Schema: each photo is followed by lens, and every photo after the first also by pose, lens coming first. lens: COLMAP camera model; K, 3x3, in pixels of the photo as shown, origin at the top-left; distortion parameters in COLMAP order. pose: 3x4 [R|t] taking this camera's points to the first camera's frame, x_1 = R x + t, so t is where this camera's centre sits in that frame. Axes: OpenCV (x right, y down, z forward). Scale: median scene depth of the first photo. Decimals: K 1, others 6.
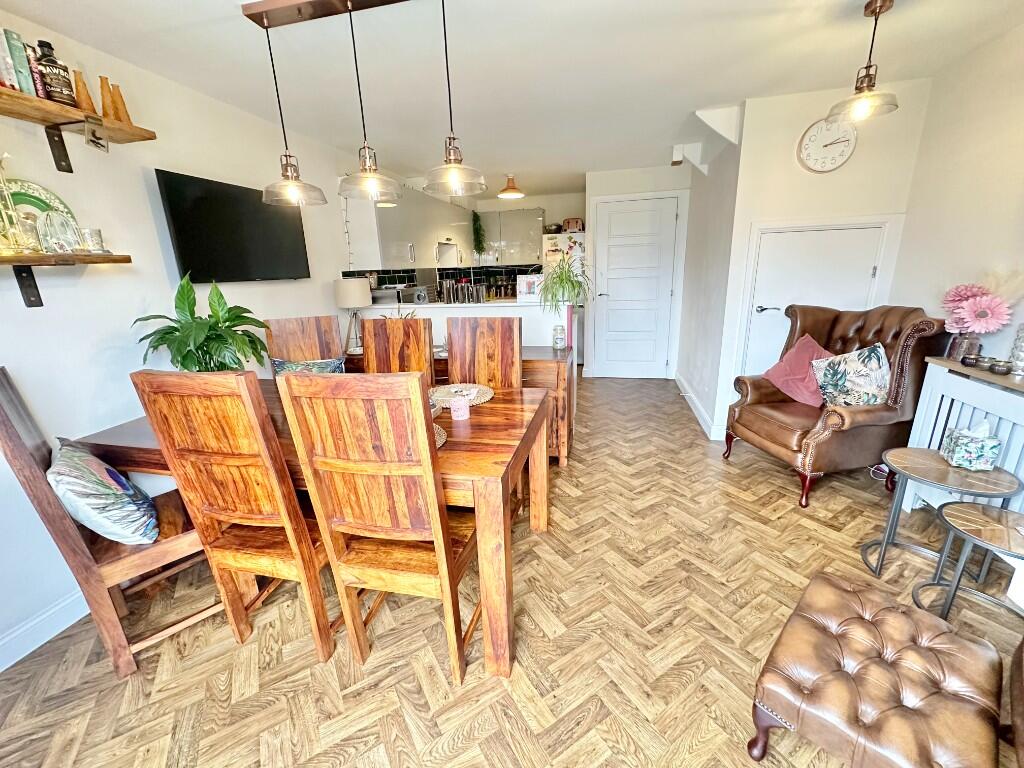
lens RADIAL K [[409.6, 0, 513.2], [0, 409.6, 383.9], [0, 0, 1]] dist [-0.000451, -0.000051]
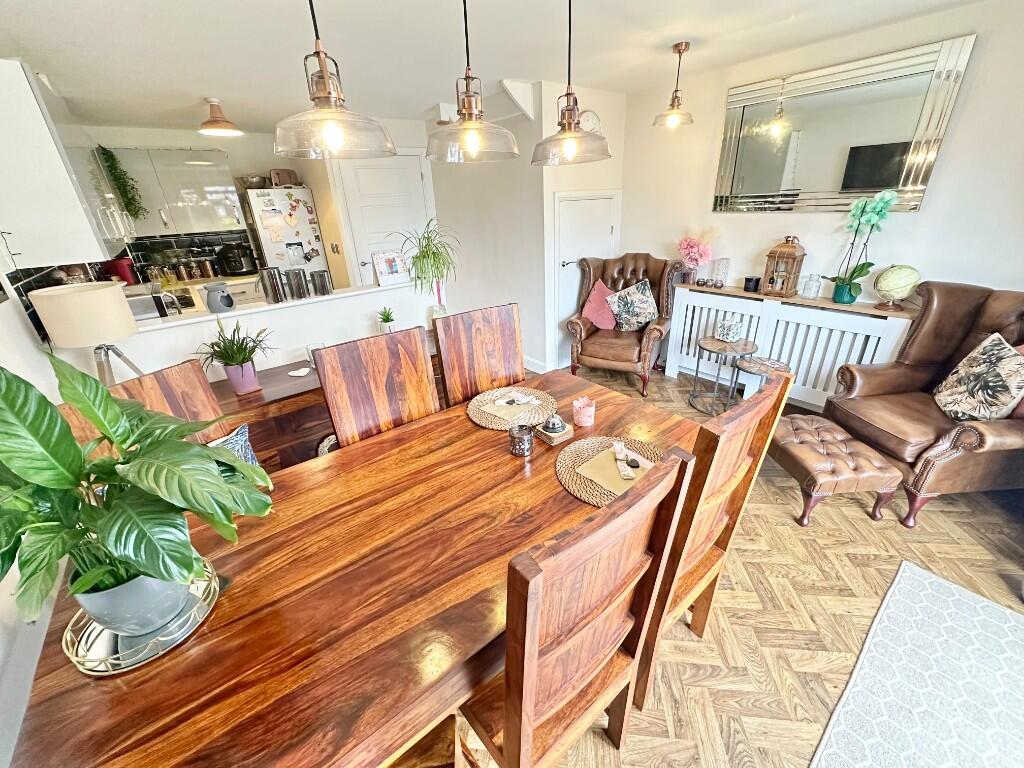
lens RADIAL K [[409.6, 0, 513.6], [0, 409.6, 383.2], [0, 0, 1]] dist [-0.000451, -0.000051]
pose [[0.618040, -0.314542, 0.720479, -0.653640], [0.237066, 0.948375, 0.210676, -0.175086], [-0.749551, 0.040595, 0.660701, 0.387829]]
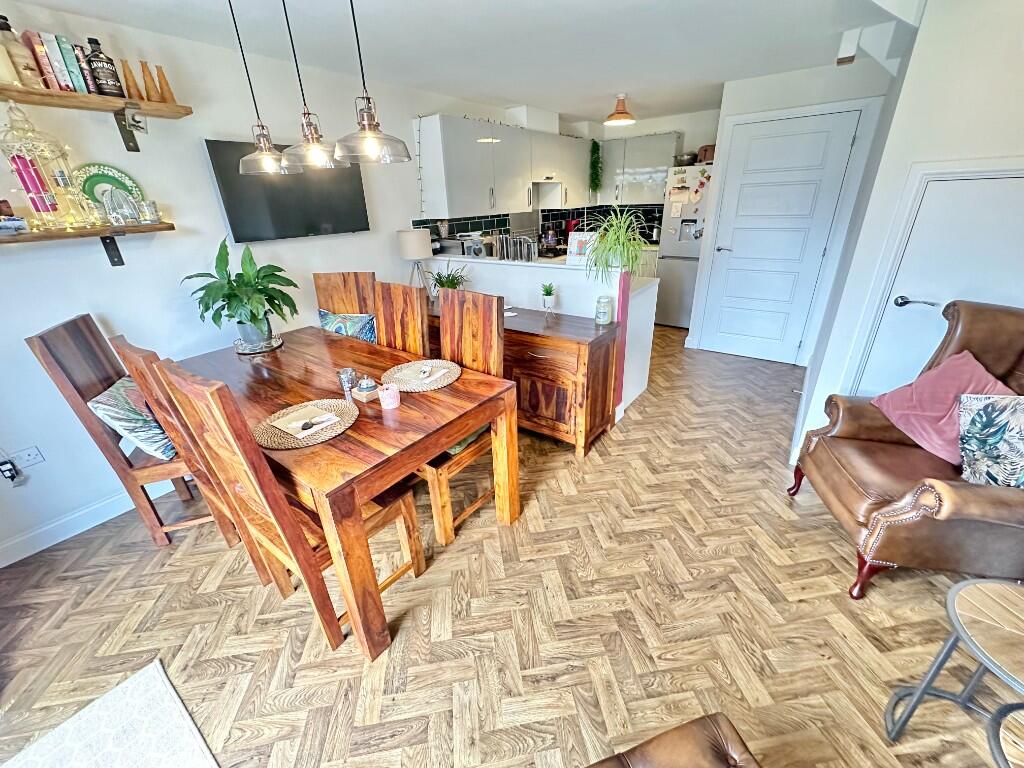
lens RADIAL K [[409.6, 0, 513.2], [0, 409.6, 383.6], [0, 0, 1]] dist [-0.000451, -0.000051]
pose [[0.916785, 0.167278, -0.362660, 0.370672], [-0.106109, 0.977443, 0.182611, -0.135837], [0.385027, -0.128934, 0.913855, 0.170663]]
